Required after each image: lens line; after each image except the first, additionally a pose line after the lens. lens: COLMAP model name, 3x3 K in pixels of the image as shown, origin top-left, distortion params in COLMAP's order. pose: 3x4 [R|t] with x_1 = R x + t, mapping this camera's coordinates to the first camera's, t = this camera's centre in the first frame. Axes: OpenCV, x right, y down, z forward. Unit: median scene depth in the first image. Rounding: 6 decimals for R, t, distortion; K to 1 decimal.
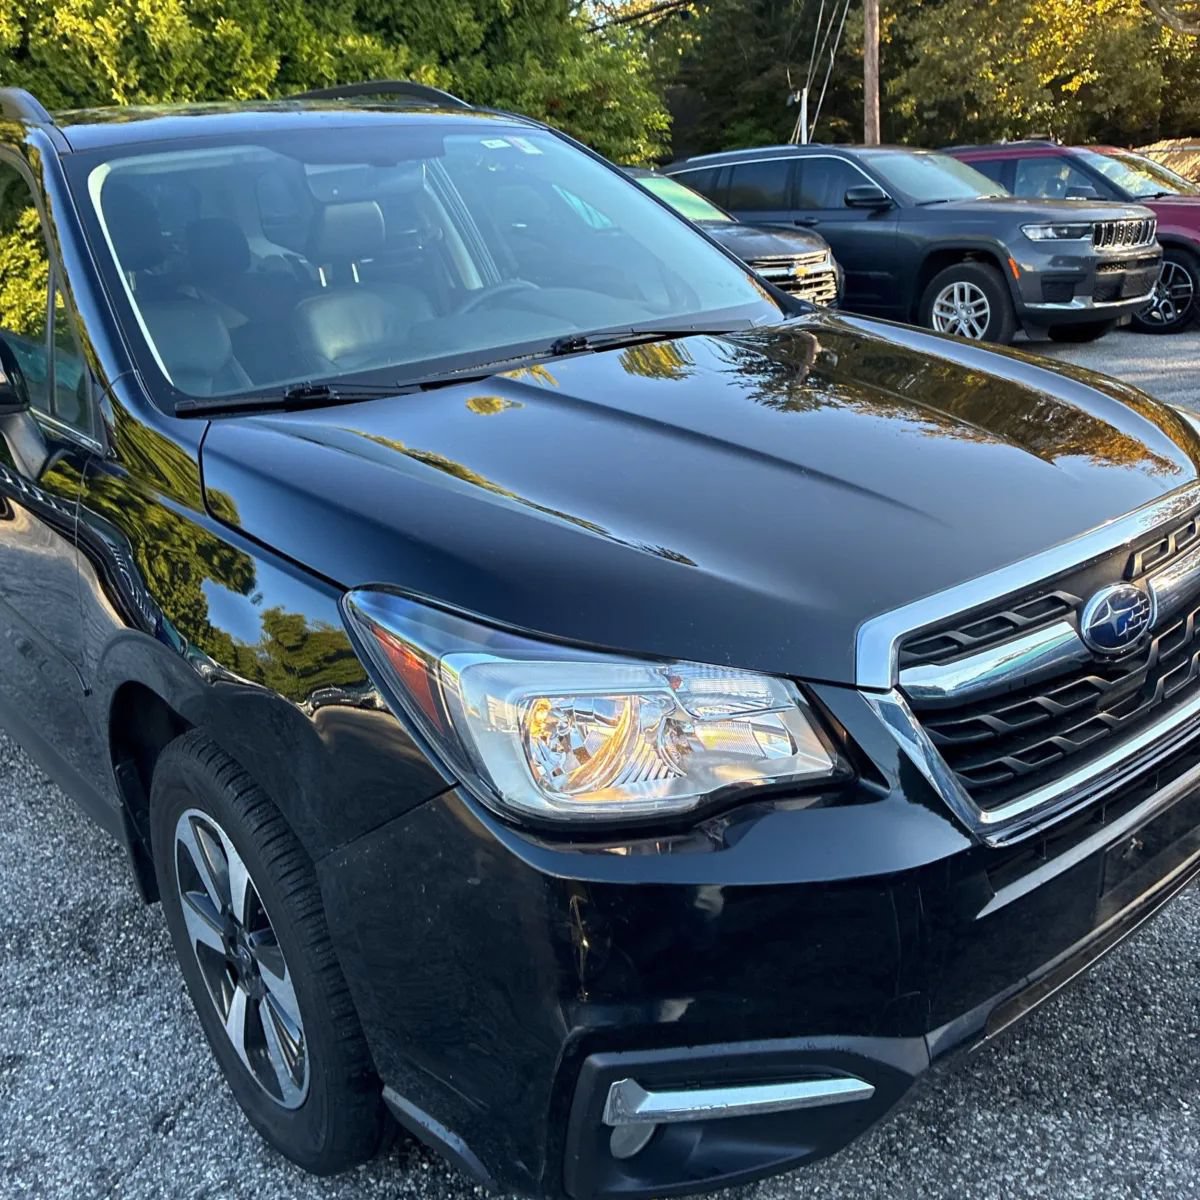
lens RADIAL K [[1226.4, 0, 594.6], [0, 1226.4, 589.0], [0, 0, 1]] dist [0.014415, 0.000000]
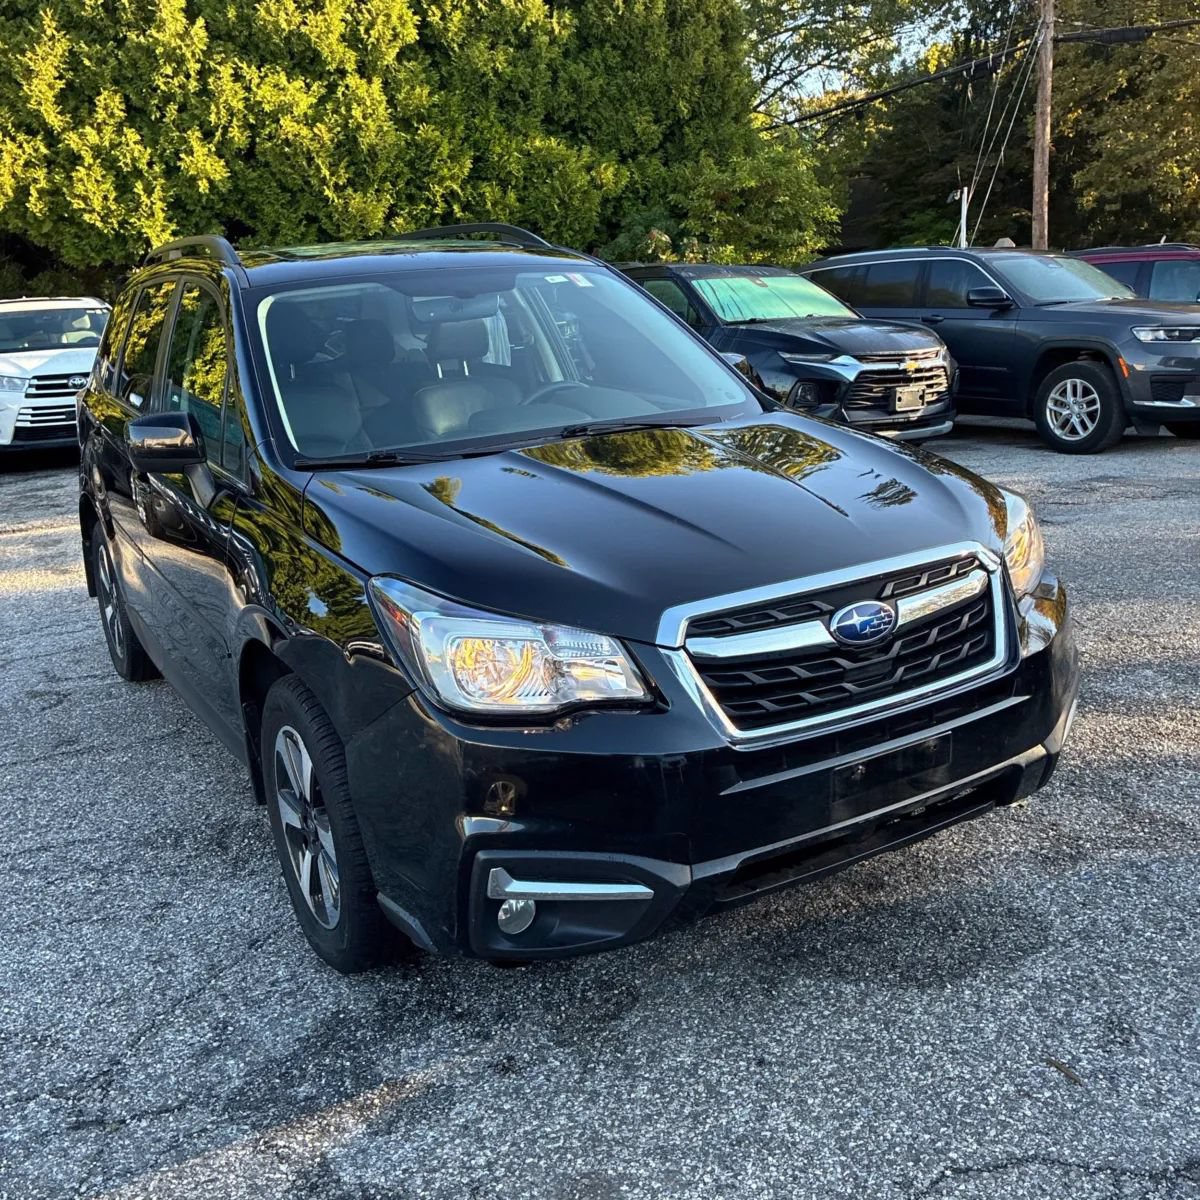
lens RADIAL K [[1226.4, 0, 596.8], [0, 1226.4, 603.7], [0, 0, 1]] dist [0.014415, 0.000000]
pose [[0.988890, 0.052014, -0.139249, 0.054445], [-0.058825, 0.997242, -0.045246, 0.015595], [0.136512, 0.052934, 0.989223, -0.096692]]
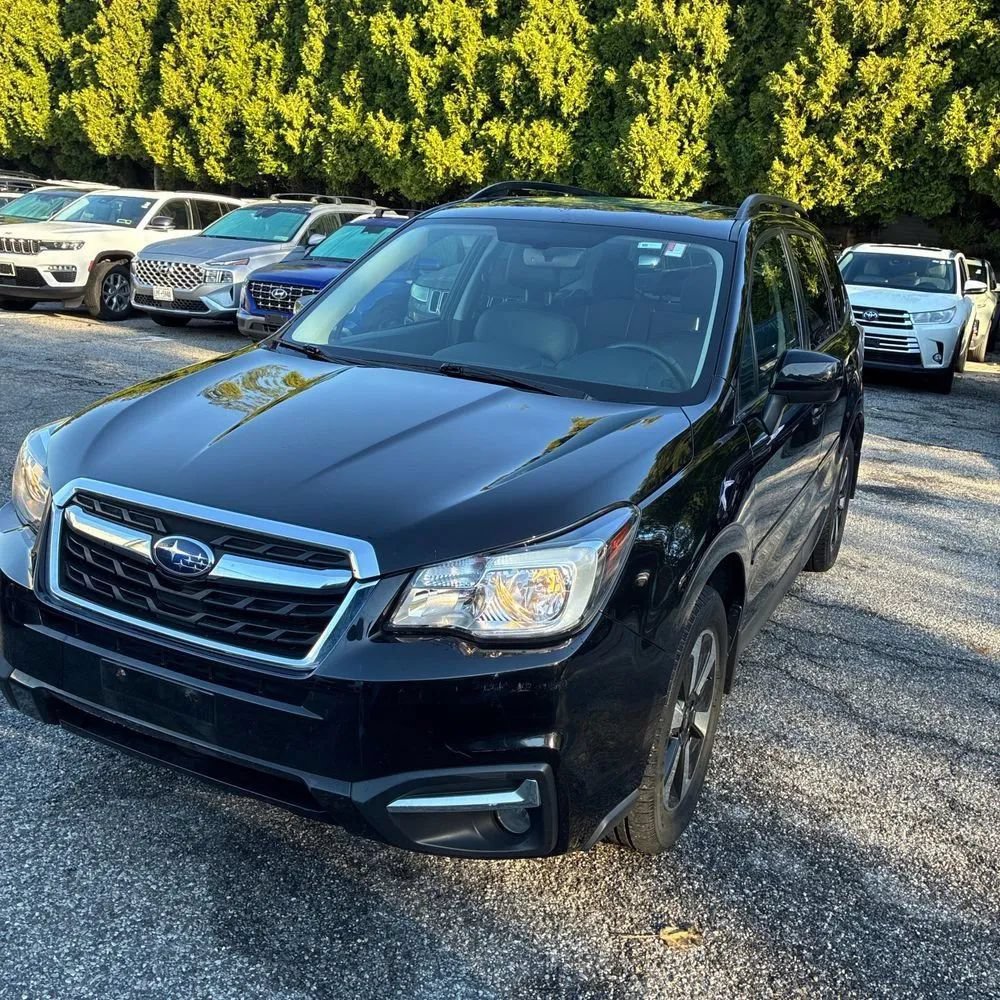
lens RADIAL K [[1022.0, 0, 508.7], [0, 1022.0, 493.3], [0, 0, 1]] dist [0.014415, 0.000000]
pose [[0.410455, 0.331111, -0.849642, 0.302310], [-0.381967, 0.908495, 0.169521, -0.077966], [0.828026, 0.254955, 0.499370, 0.116471]]
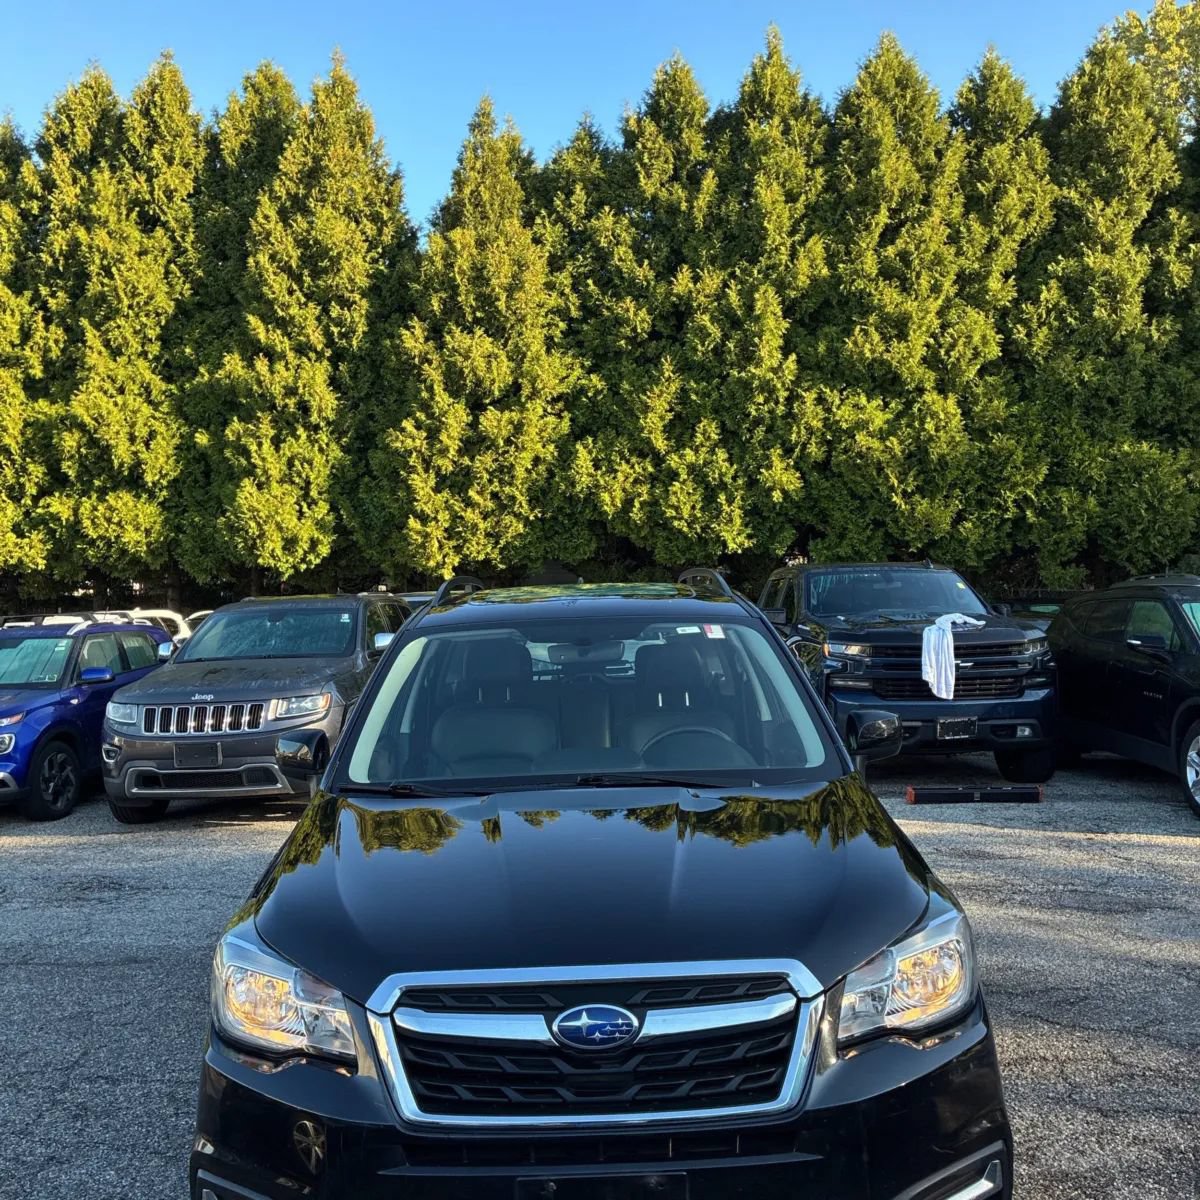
lens RADIAL K [[1226.4, 0, 582.0], [0, 1226.4, 606.6], [0, 0, 1]] dist [0.014415, 0.000000]
pose [[0.776045, 0.056735, -0.628121, 0.229322], [-0.223489, 0.956055, -0.189766, -0.030507], [0.589752, 0.287645, 0.754621, -0.045050]]
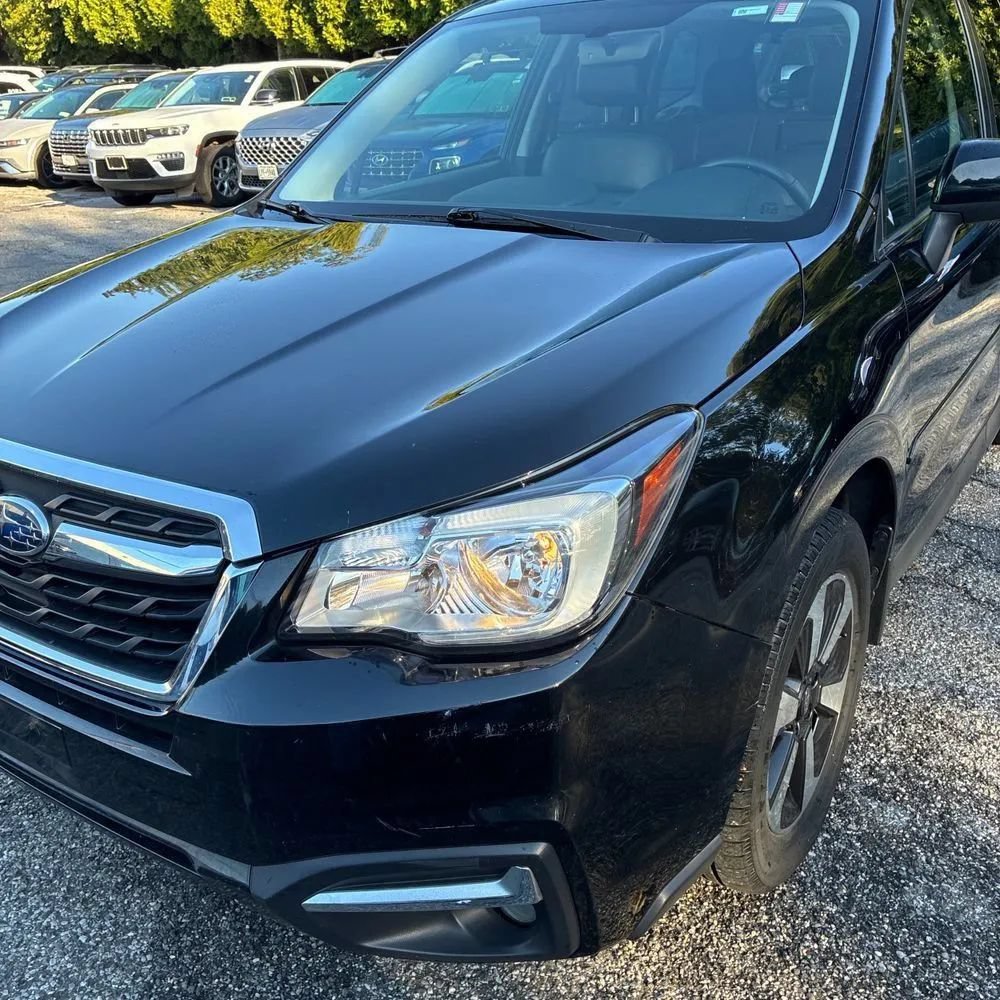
lens RADIAL K [[1022.0, 0, 486.6], [0, 1022.0, 491.6], [0, 0, 1]] dist [0.014415, 0.000000]
pose [[0.279184, 0.422394, -0.862345, 0.233598], [-0.286082, 0.893860, 0.345211, -0.078100], [0.916631, 0.150324, 0.370391, 0.183562]]
